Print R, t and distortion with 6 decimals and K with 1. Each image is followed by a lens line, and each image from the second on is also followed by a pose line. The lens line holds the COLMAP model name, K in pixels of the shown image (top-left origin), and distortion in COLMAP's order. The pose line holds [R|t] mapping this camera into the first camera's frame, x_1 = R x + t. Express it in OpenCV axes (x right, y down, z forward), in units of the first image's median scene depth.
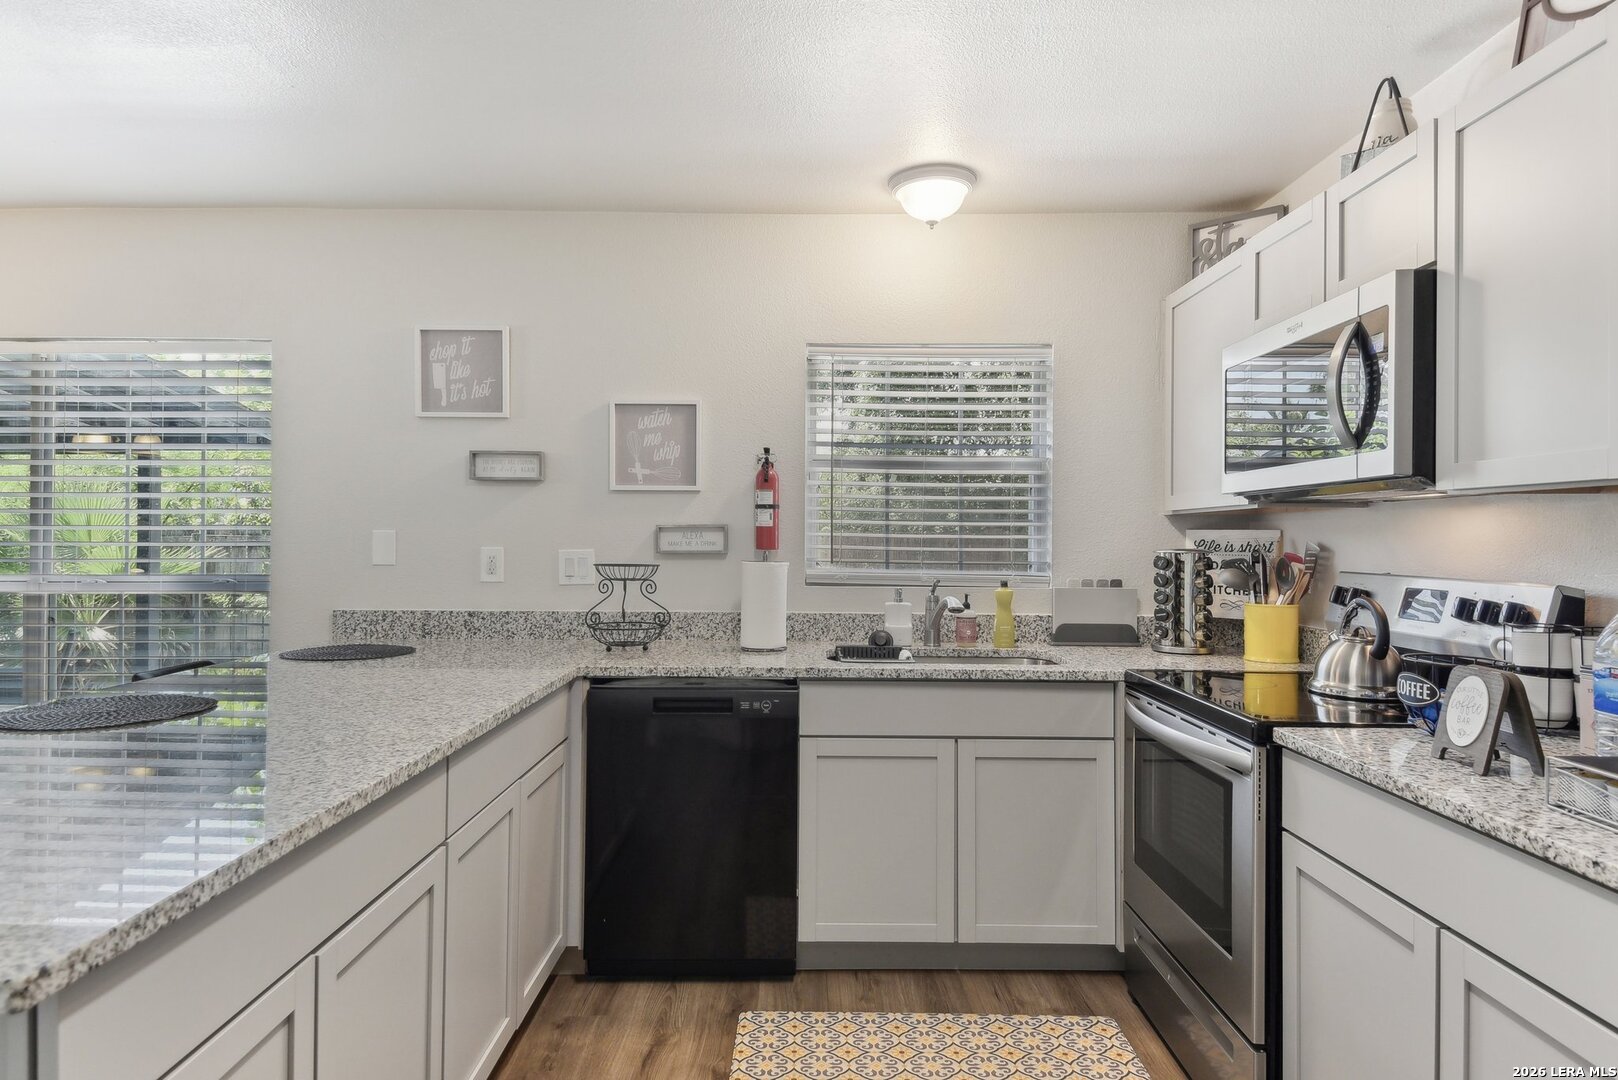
lens RADIAL K [[927.0, 0, 804.2], [0, 927.0, 529.3], [0, 0, 1]] dist [0.031760, -0.005137]
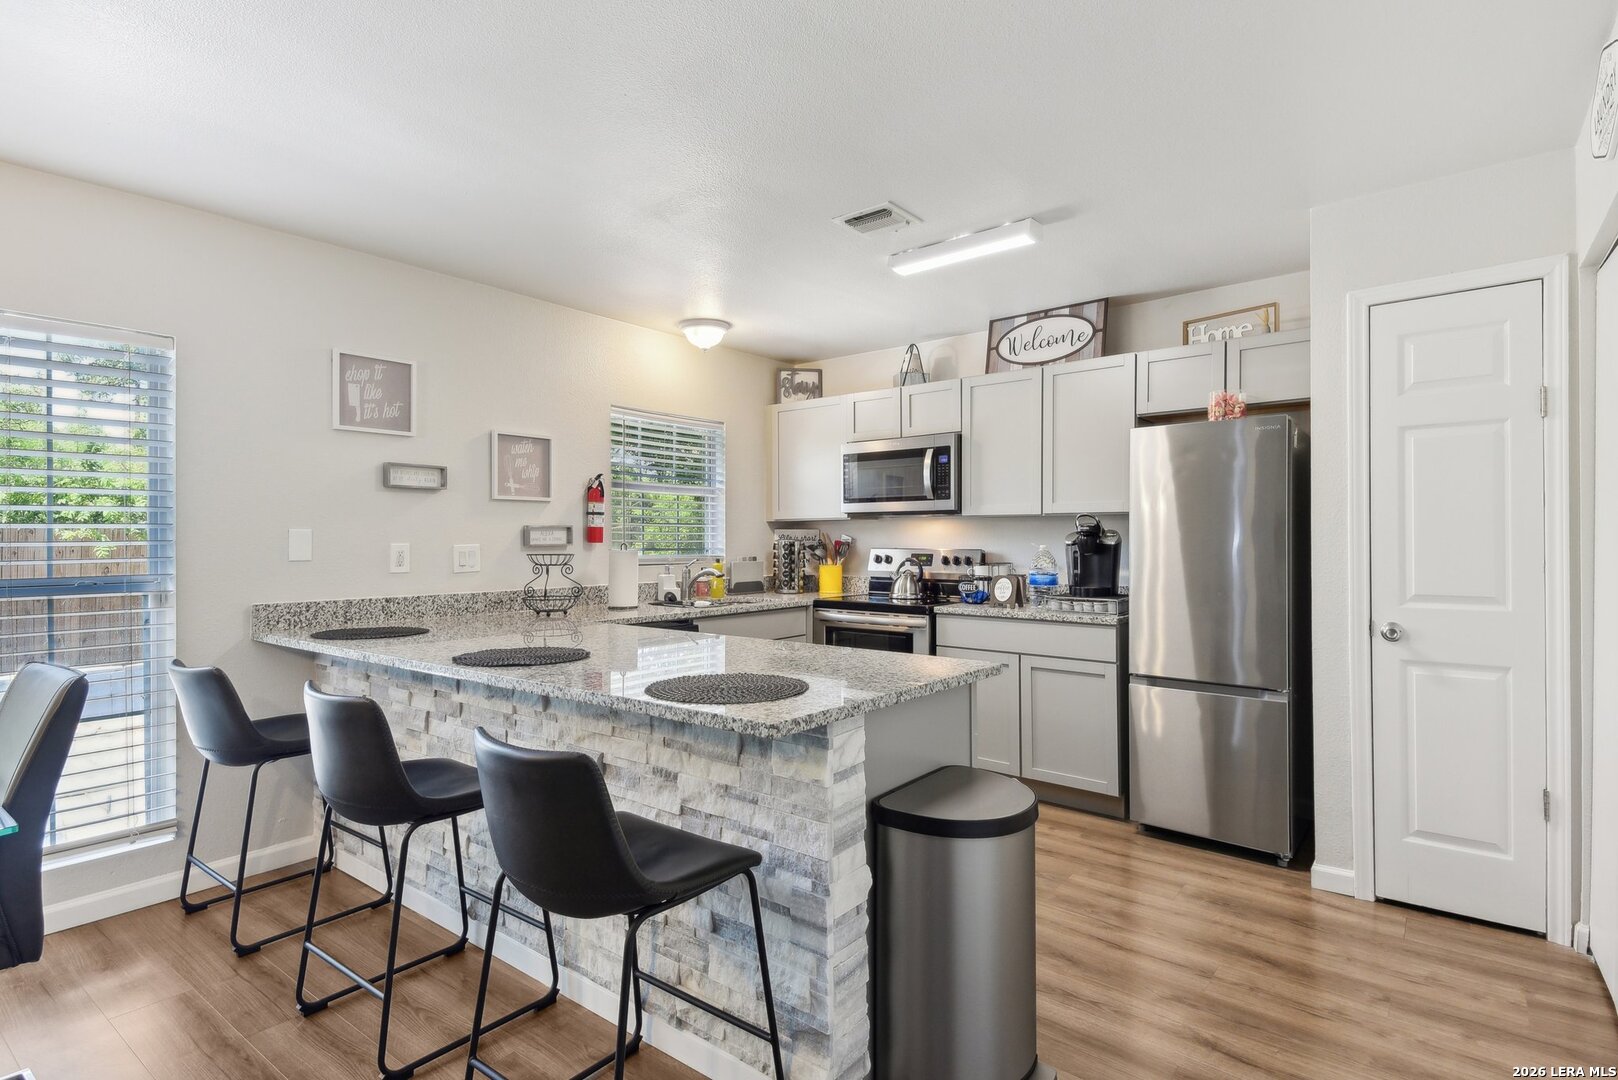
lens RADIAL K [[838.0, 0, 823.2], [0, 838.0, 536.2], [0, 0, 1]] dist [-0.013579, -0.000702]
pose [[0.592867, -0.004710, 0.805286, -0.989153], [-0.000657, 0.999980, 0.006333, 0.002658], [-0.805300, -0.004284, 0.592852, -0.083610]]
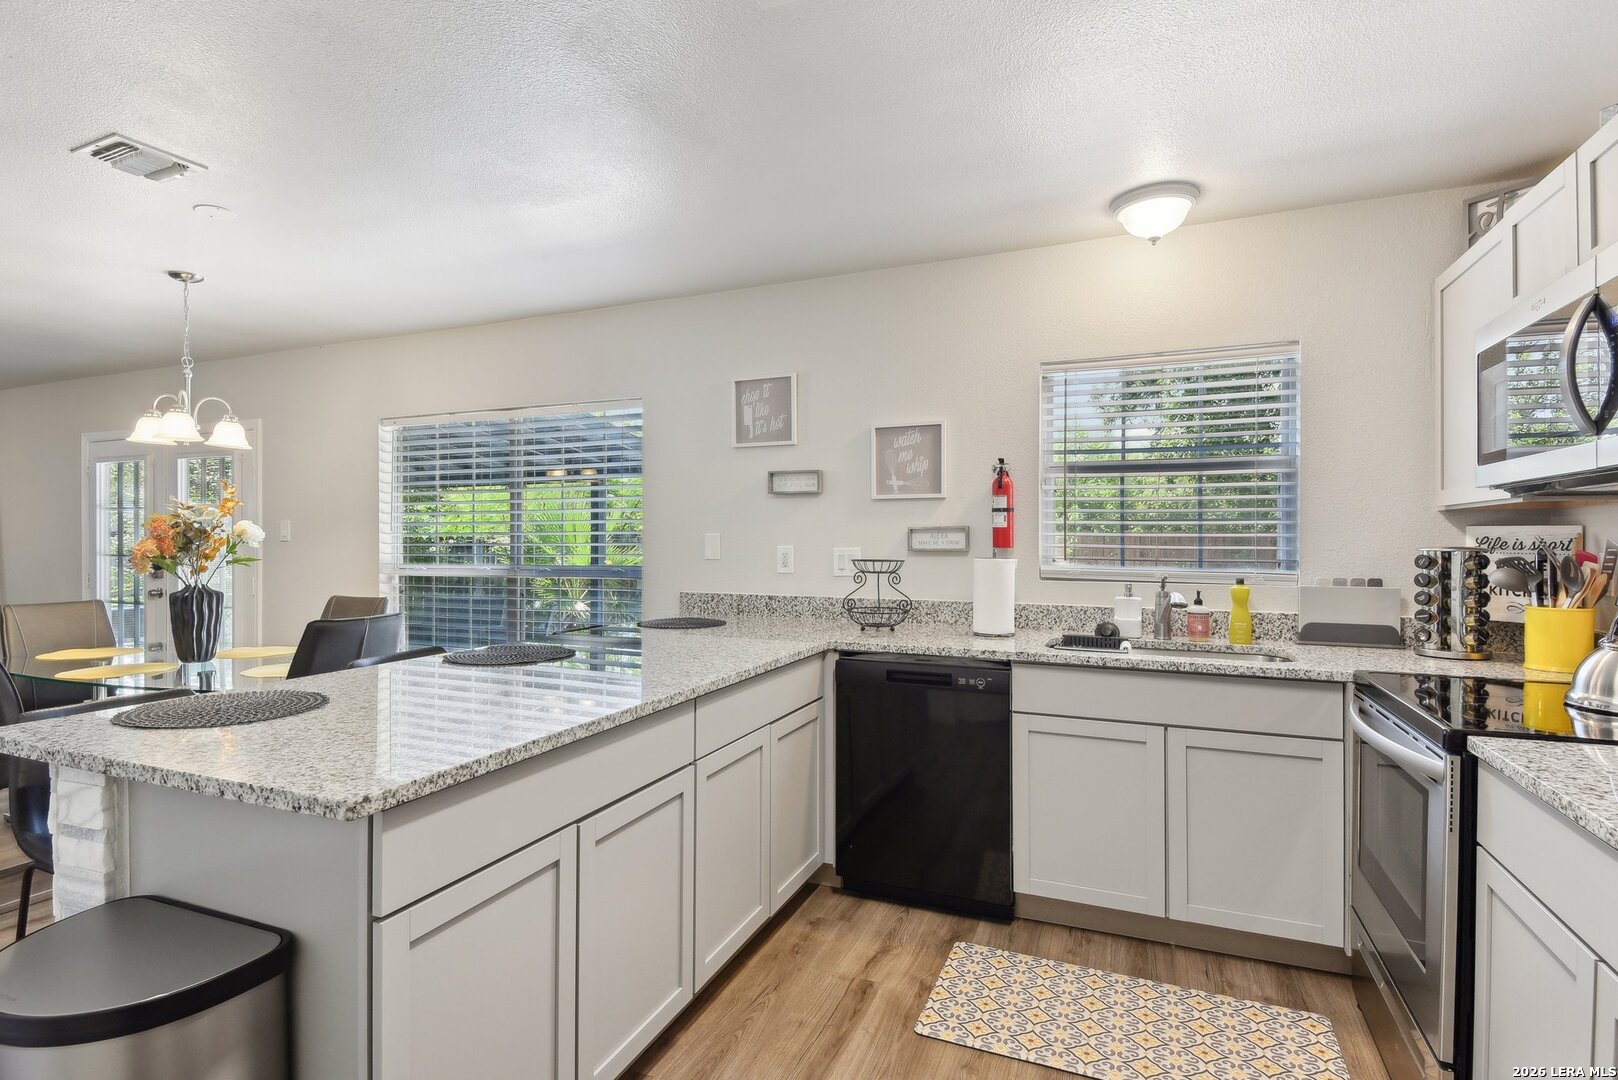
lens RADIAL K [[800.6, 0, 794.7], [0, 800.6, 532.3], [0, 0, 1]] dist [0.017752, -0.017717]
pose [[0.917361, -0.008695, -0.397962, 0.128689], [0.009375, 0.999956, -0.000235, 0.000720], [0.397946, -0.003515, 0.917402, -0.004917]]
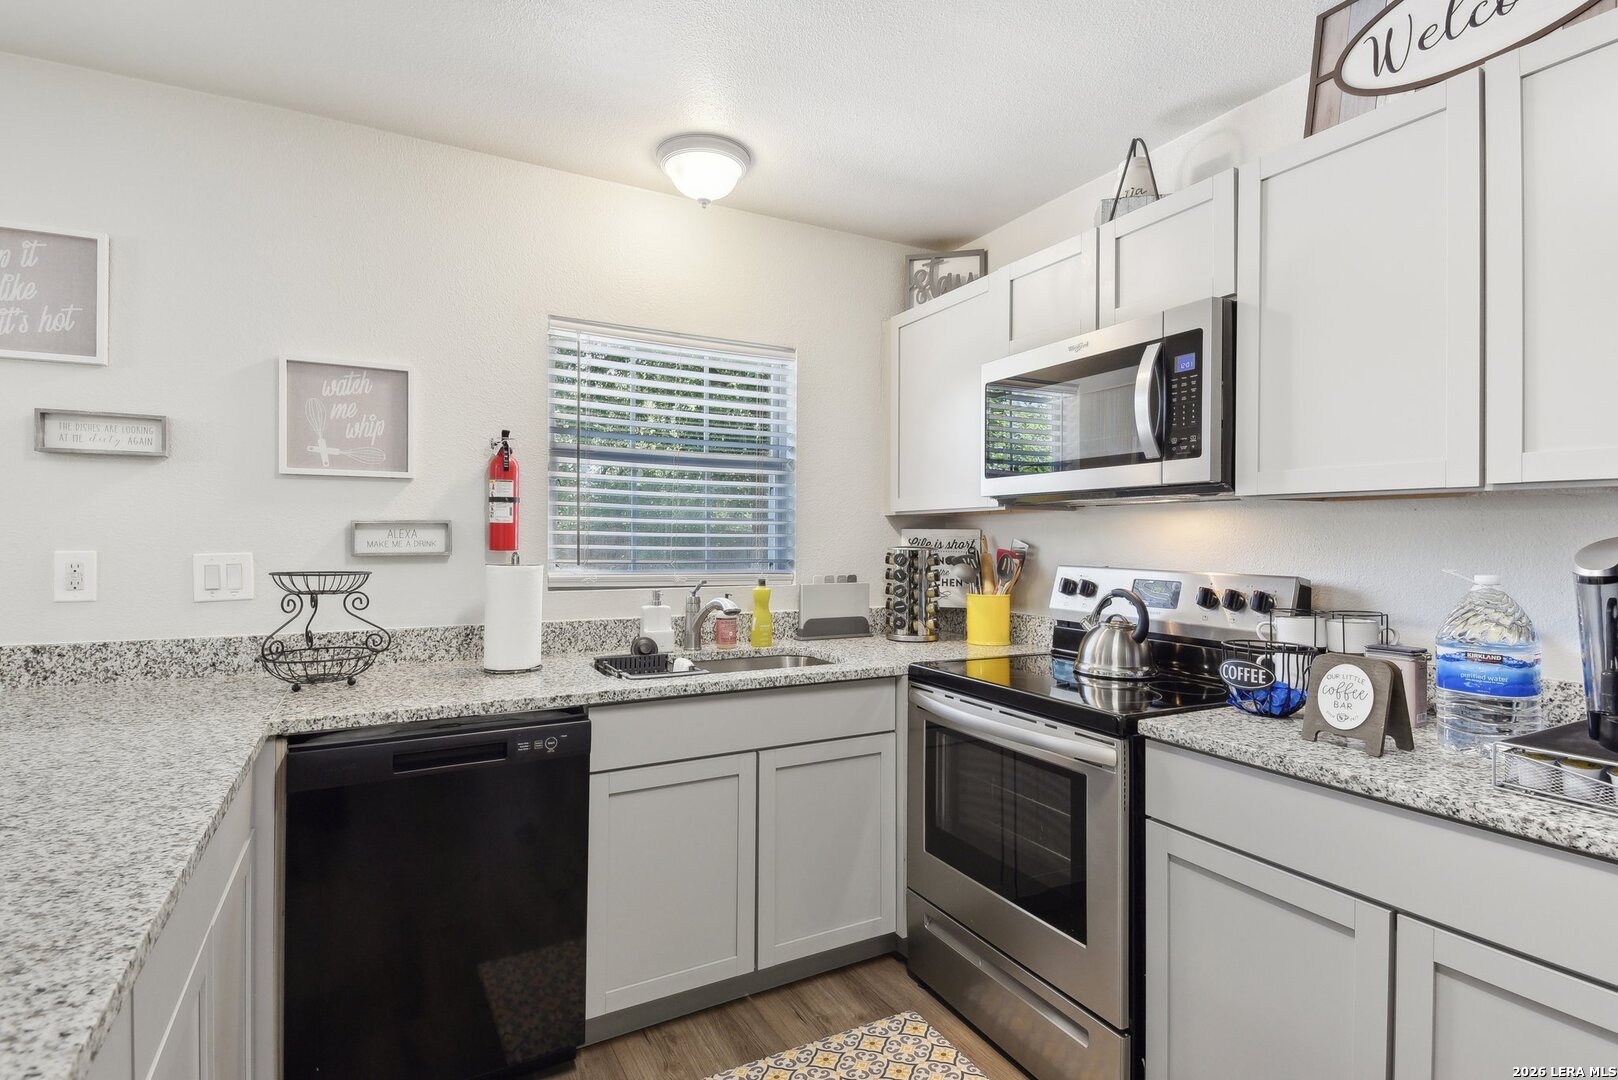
lens RADIAL K [[783.7, 0, 809.8], [0, 783.7, 528.3], [0, 0, 1]] dist [0.016392, -0.014972]
pose [[0.881548, 0.004088, 0.472077, -0.146294], [-0.004919, 0.999988, 0.000526, 0.000105], [-0.472069, -0.002785, 0.881557, 0.256333]]
